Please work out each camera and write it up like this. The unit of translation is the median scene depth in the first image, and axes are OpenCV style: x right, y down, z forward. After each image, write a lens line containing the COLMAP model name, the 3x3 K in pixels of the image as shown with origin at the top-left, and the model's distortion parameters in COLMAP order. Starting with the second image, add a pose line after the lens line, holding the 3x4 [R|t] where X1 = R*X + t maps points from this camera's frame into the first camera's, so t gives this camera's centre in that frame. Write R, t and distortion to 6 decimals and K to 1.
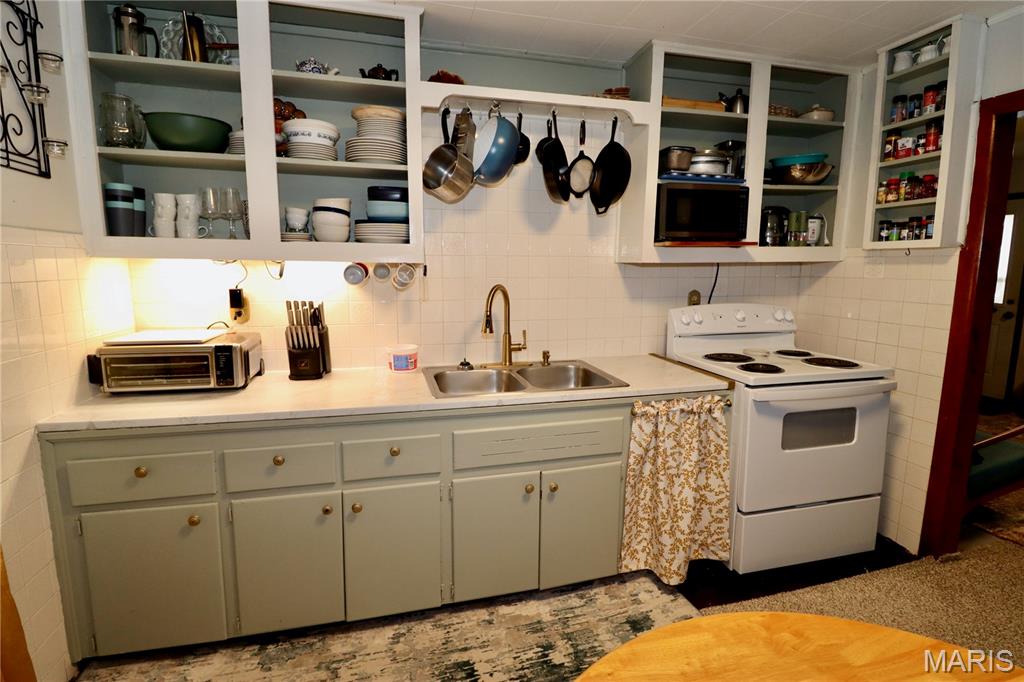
lens RADIAL K [[477.1, 0, 522.2], [0, 477.1, 336.9], [0, 0, 1]] dist [-0.003222, -0.010539]
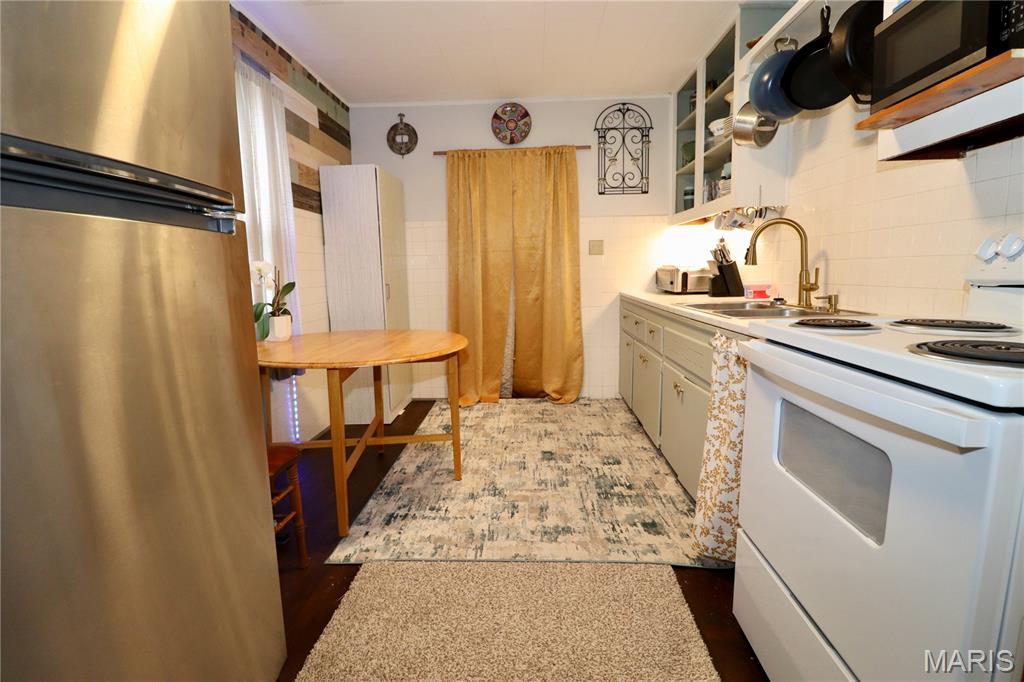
lens RADIAL K [[477.1, 0, 513.3], [0, 477.1, 337.6], [0, 0, 1]] dist [-0.003222, -0.010539]
pose [[-0.302706, 0.130387, -0.944123, 1.164831], [-0.119753, 0.977544, 0.173398, 0.030323], [0.945531, 0.165550, -0.280294, 0.836101]]
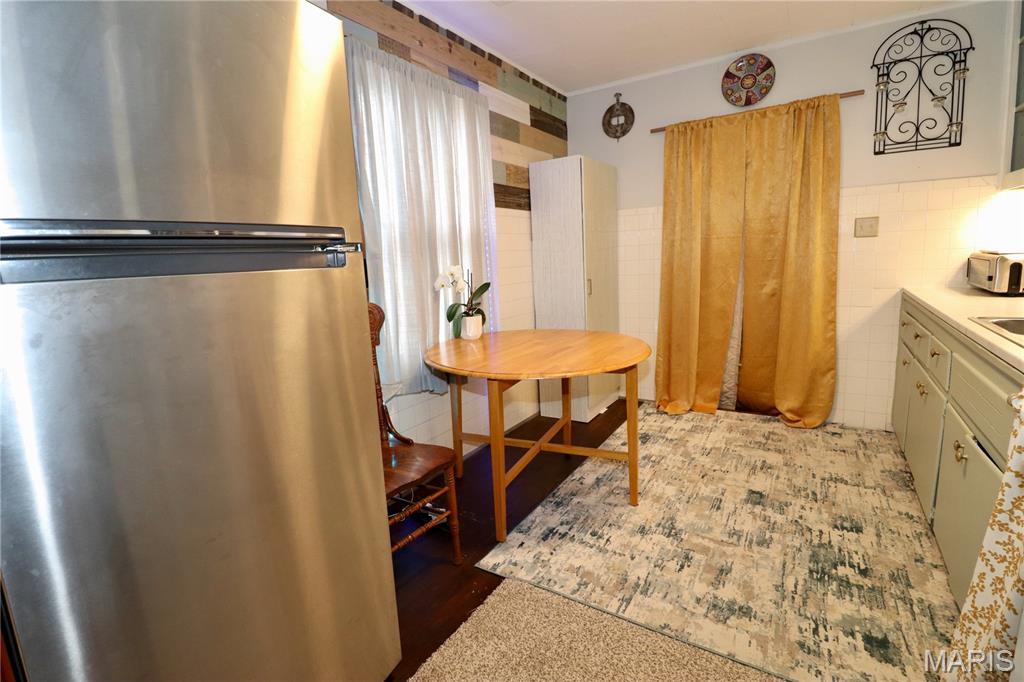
lens RADIAL K [[477.1, 0, 511.2], [0, 477.1, 334.2], [0, 0, 1]] dist [-0.003222, -0.010539]
pose [[-0.741909, 0.136236, -0.656514, 0.979973], [-0.053507, 0.963988, 0.260508, -0.031813], [0.668362, 0.228401, -0.707902, 0.915653]]
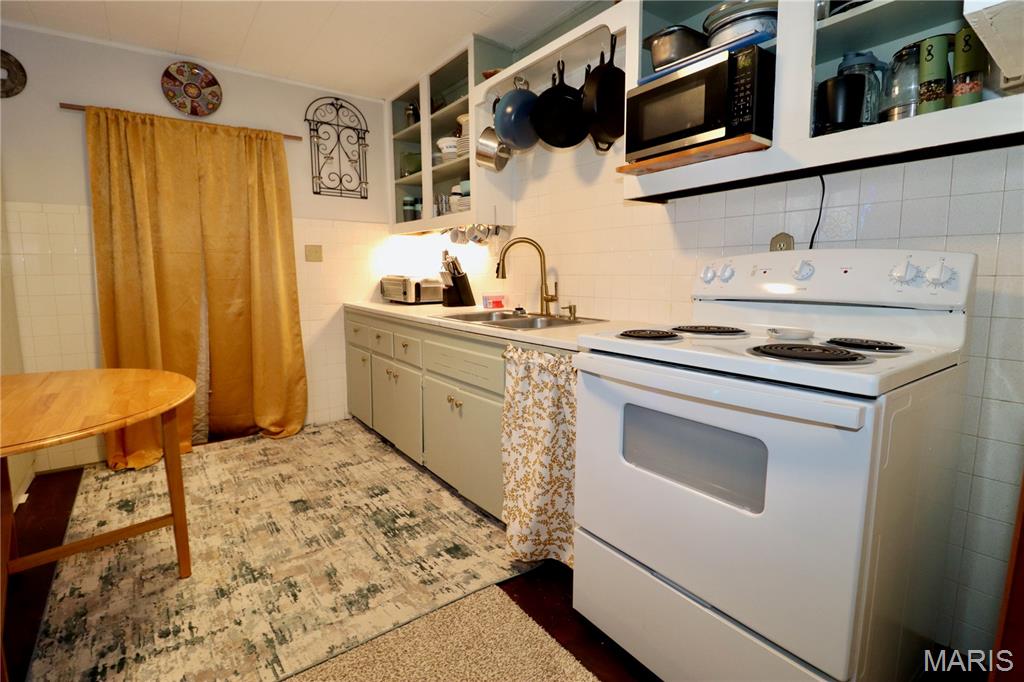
lens RADIAL K [[477.1, 0, 511.6], [0, 477.1, 333.1], [0, 0, 1]] dist [-0.003222, -0.010539]
pose [[0.370811, 0.109513, -0.922229, 1.065223], [-0.129908, 0.989377, 0.065253, 0.045940], [0.919578, 0.095608, 0.381099, 0.598820]]
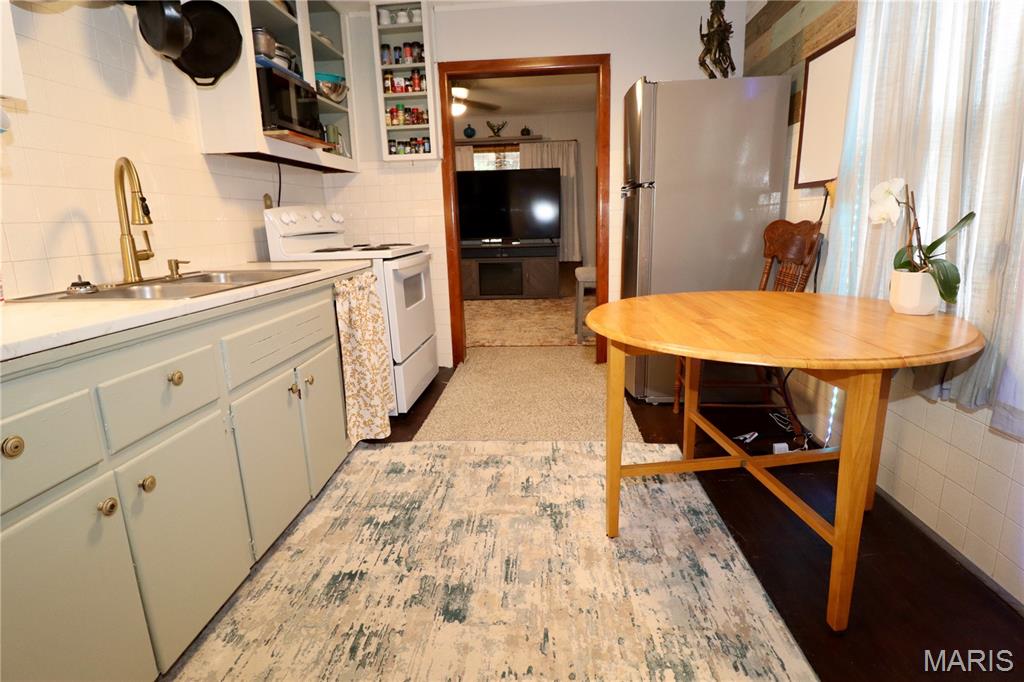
lens RADIAL K [[477.1, 0, 508.5], [0, 477.1, 335.7], [0, 0, 1]] dist [-0.003222, -0.010539]
pose [[0.336480, -0.236042, 0.911628, -0.568461], [0.171427, 0.967254, 0.187171, 0.113376], [-0.925956, 0.093298, 0.365926, 0.268937]]
